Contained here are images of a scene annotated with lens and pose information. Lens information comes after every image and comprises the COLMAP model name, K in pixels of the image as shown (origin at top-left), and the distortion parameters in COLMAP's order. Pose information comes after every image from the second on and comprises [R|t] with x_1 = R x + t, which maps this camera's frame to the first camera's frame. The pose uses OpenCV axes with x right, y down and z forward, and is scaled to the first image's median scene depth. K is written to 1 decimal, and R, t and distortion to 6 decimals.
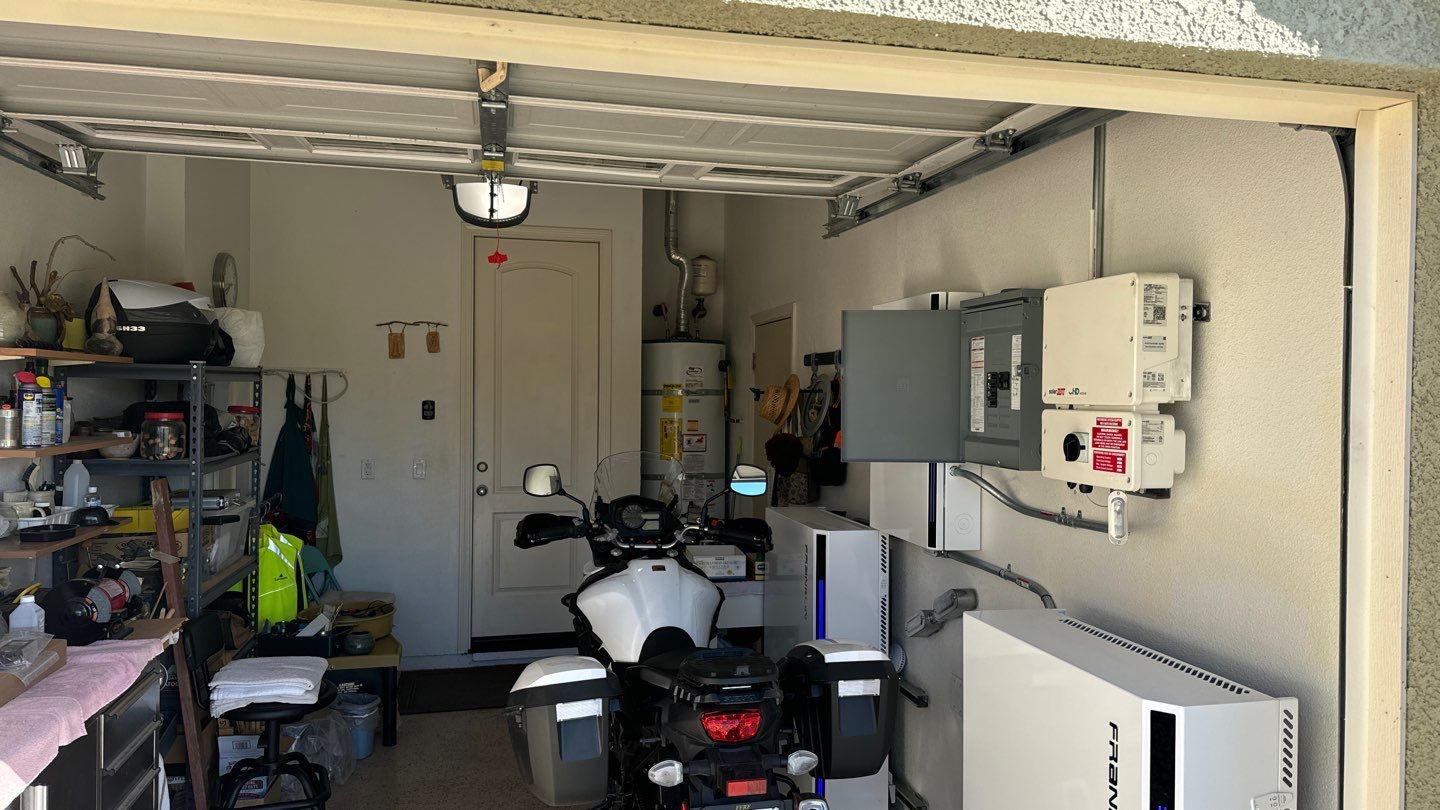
lens RADIAL K [[1019.1, 0, 724.7], [0, 1019.1, 402.1], [0, 0, 1]] dist [0.047597, -0.025261]
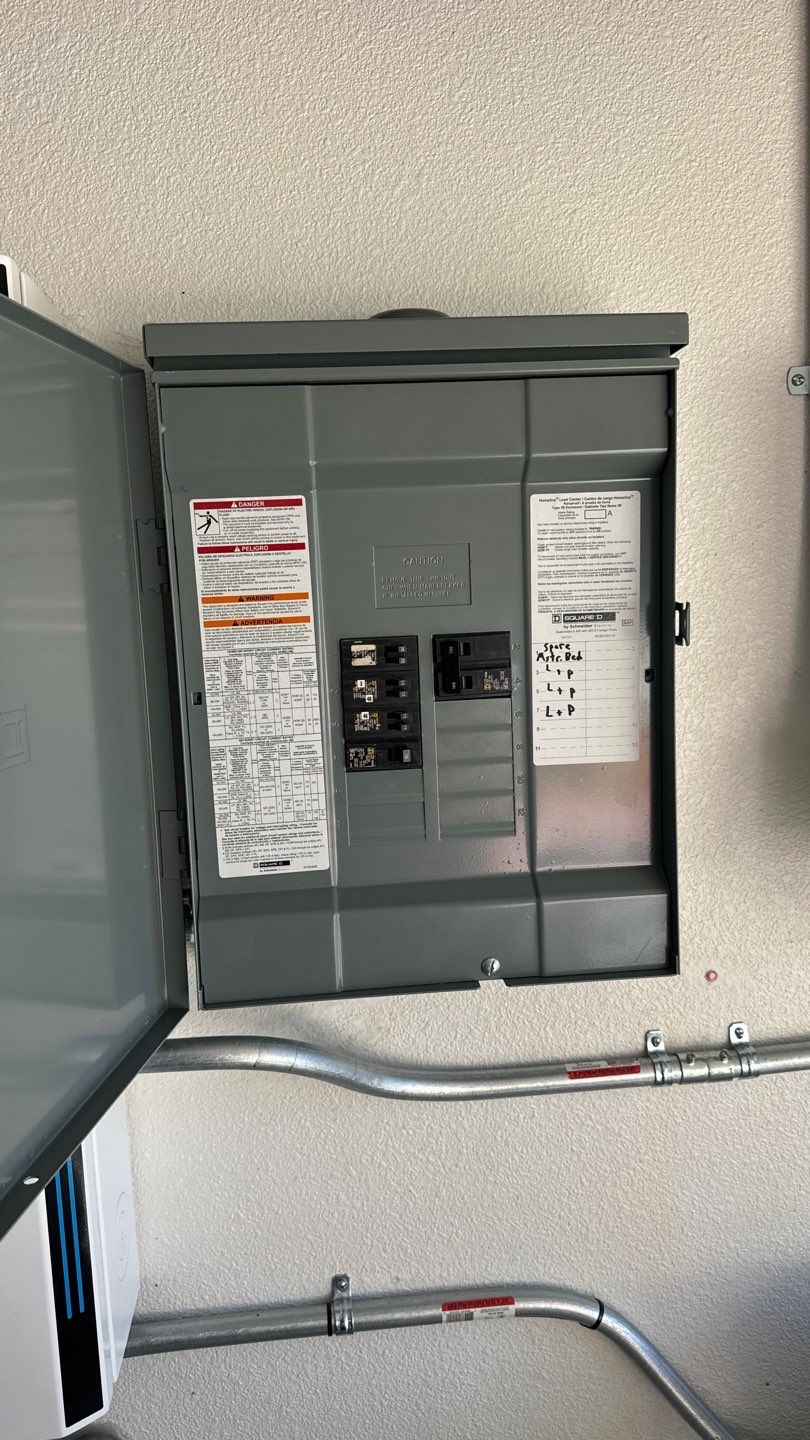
lens RADIAL K [[1019.1, 0, 404.6], [0, 1019.1, 721.0], [0, 0, 1]] dist [0.047597, -0.025261]
pose [[0.129703, -0.140112, 0.981604, 0.006544], [0.055701, 0.989432, 0.133870, -0.042542], [-0.989987, 0.037313, 0.136136, 0.966688]]
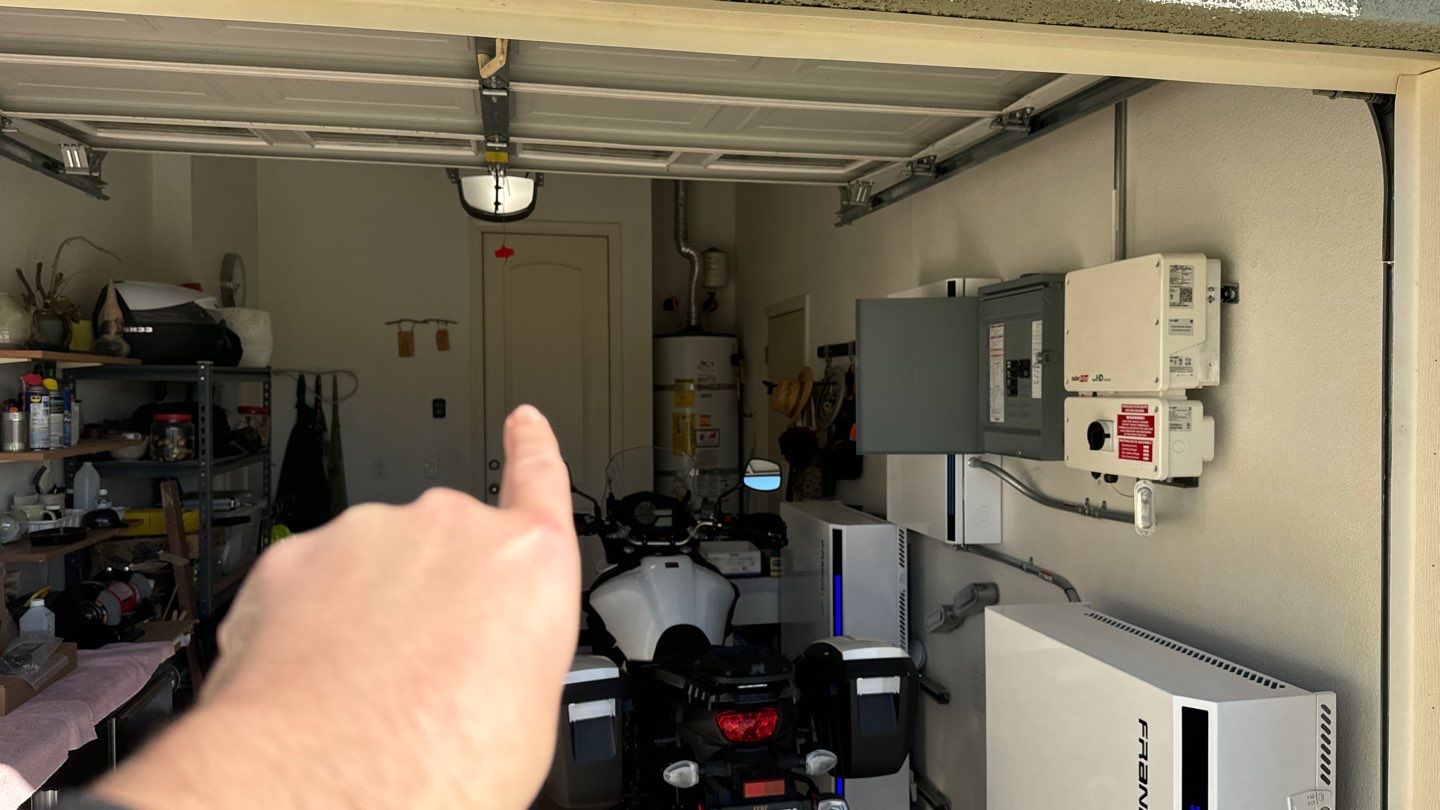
lens RADIAL K [[1019.1, 0, 717.0], [0, 1019.1, 408.0], [0, 0, 1]] dist [0.047597, -0.025261]
pose [[0.999653, -0.014118, -0.022229, 0.002738], [0.014306, 0.999863, 0.008324, 0.004338], [0.022109, -0.008639, 0.999718, 0.021578]]
